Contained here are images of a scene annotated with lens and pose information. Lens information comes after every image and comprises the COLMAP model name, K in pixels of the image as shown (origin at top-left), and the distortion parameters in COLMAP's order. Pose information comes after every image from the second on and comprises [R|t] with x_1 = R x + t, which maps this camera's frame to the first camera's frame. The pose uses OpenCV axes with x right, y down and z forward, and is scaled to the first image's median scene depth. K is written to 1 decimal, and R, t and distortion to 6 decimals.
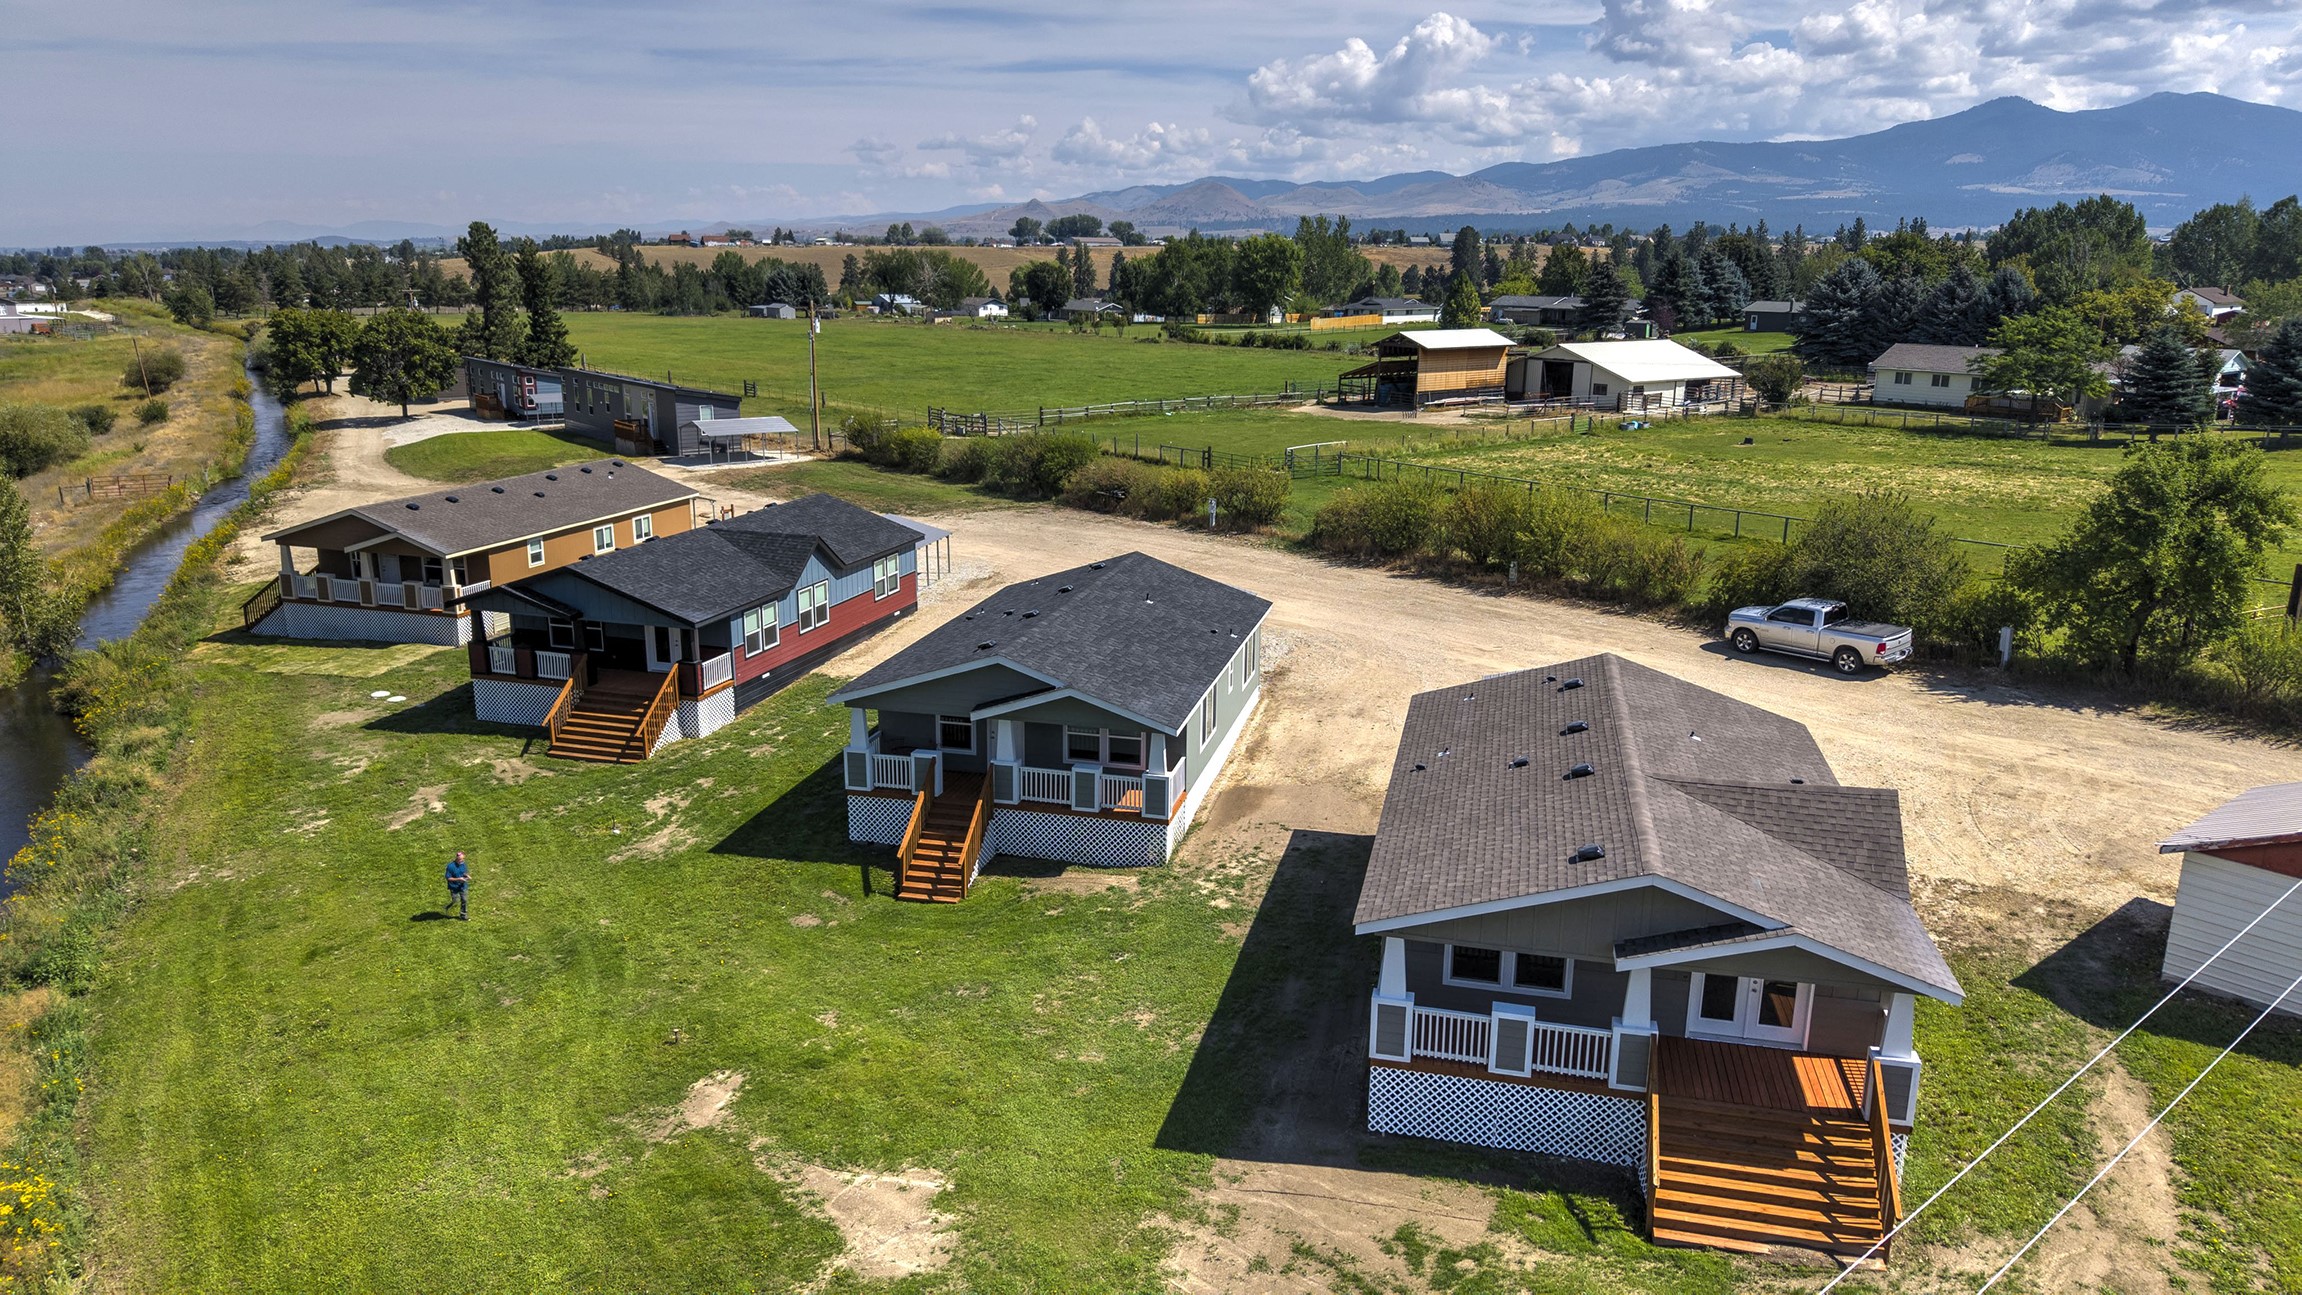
lens RADIAL K [[1532.0, 0, 1145.9], [0, 1532.0, 700.0], [0, 0, 1]] dist [0.022411, -0.022446]
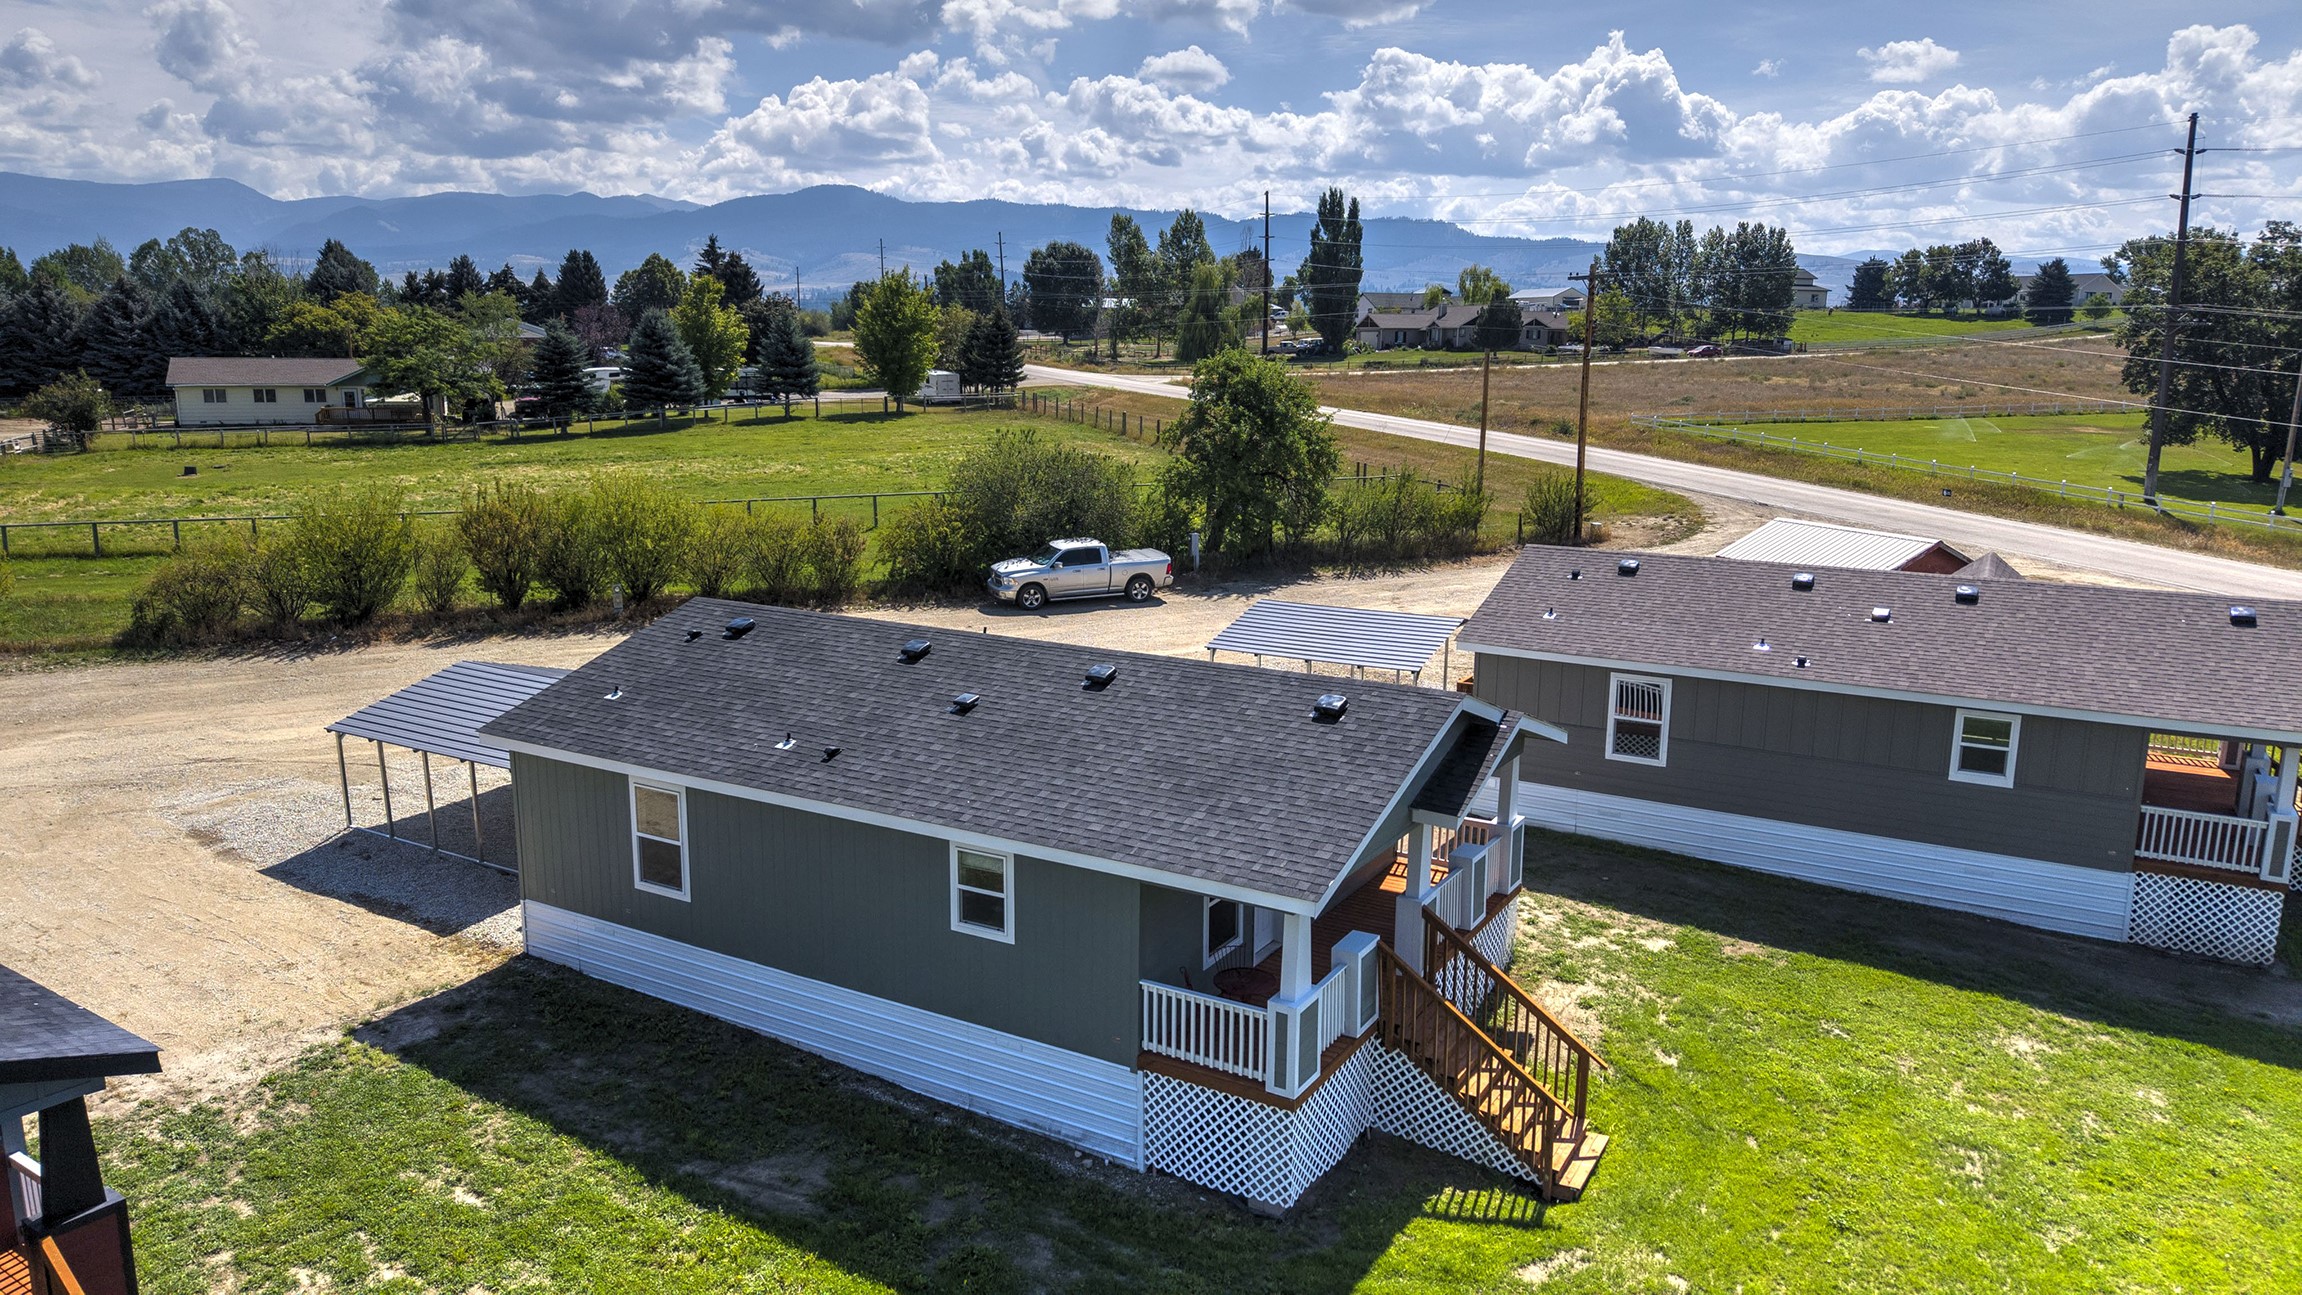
lens RADIAL K [[1532.0, 0, 1152.0], [0, 1532.0, 689.0], [0, 0, 1]] dist [0.022411, -0.022446]
pose [[0.282117, -0.217885, 0.934310, -0.271763], [0.260491, 0.954680, 0.143979, -0.059617], [-0.923339, 0.202761, 0.326089, 0.393701]]
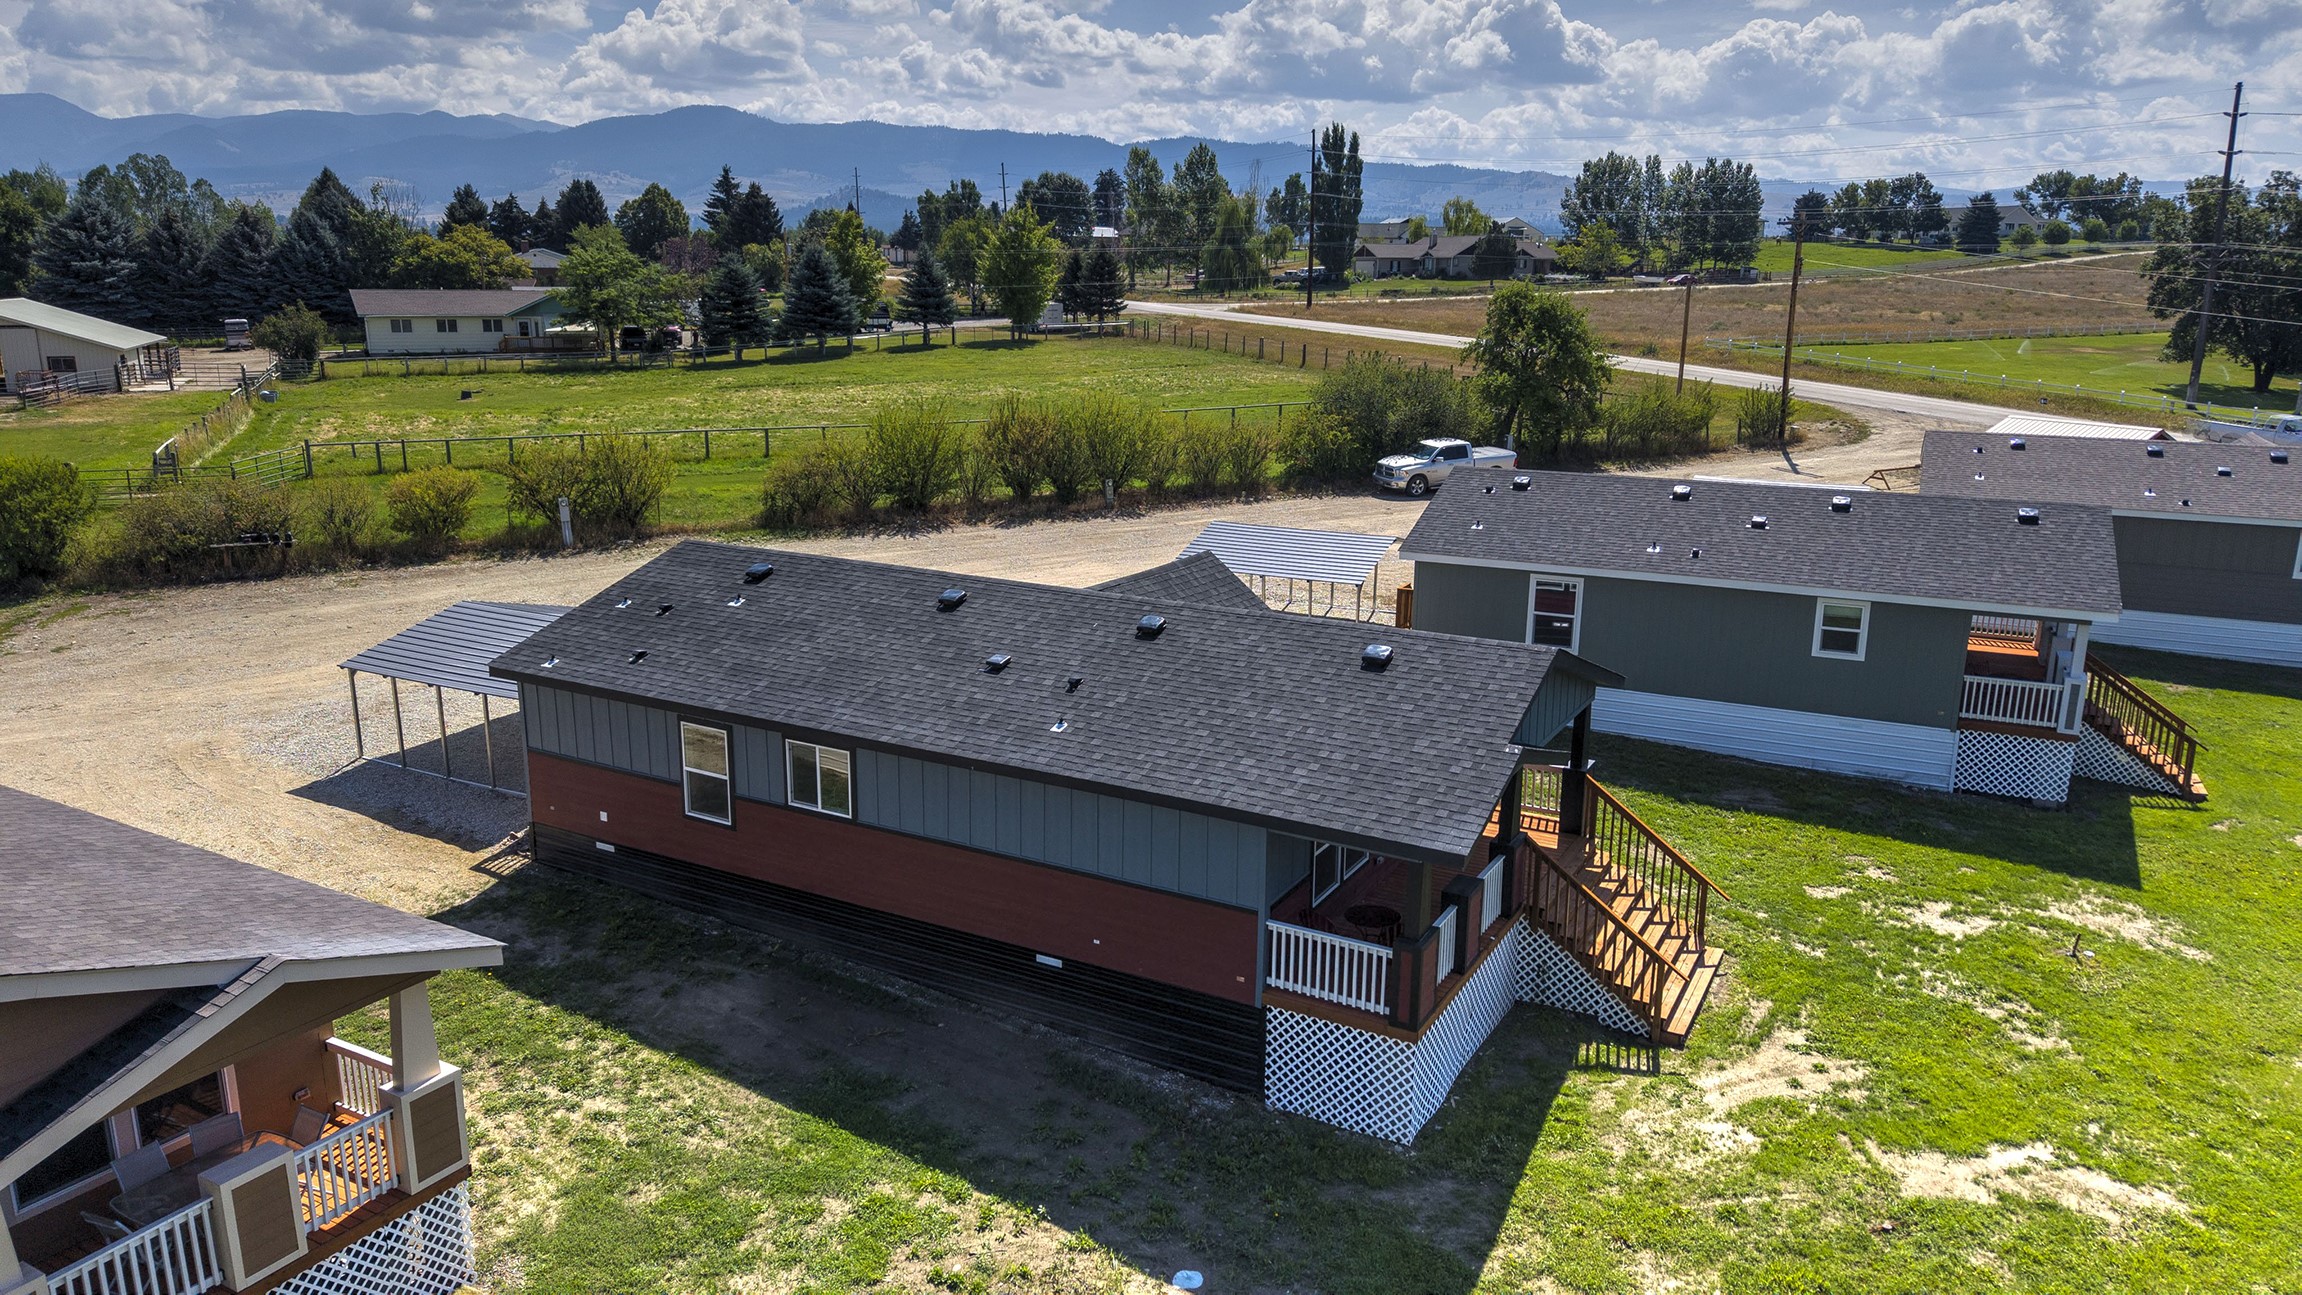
lens RADIAL K [[1532.0, 0, 1140.5], [0, 1532.0, 700.0], [0, 0, 1]] dist [0.022411, -0.022446]
pose [[0.211756, -0.270635, 0.939104, -0.457825], [0.265632, 0.940659, 0.211186, -0.110804], [-0.940531, 0.204736, 0.271080, 0.556177]]
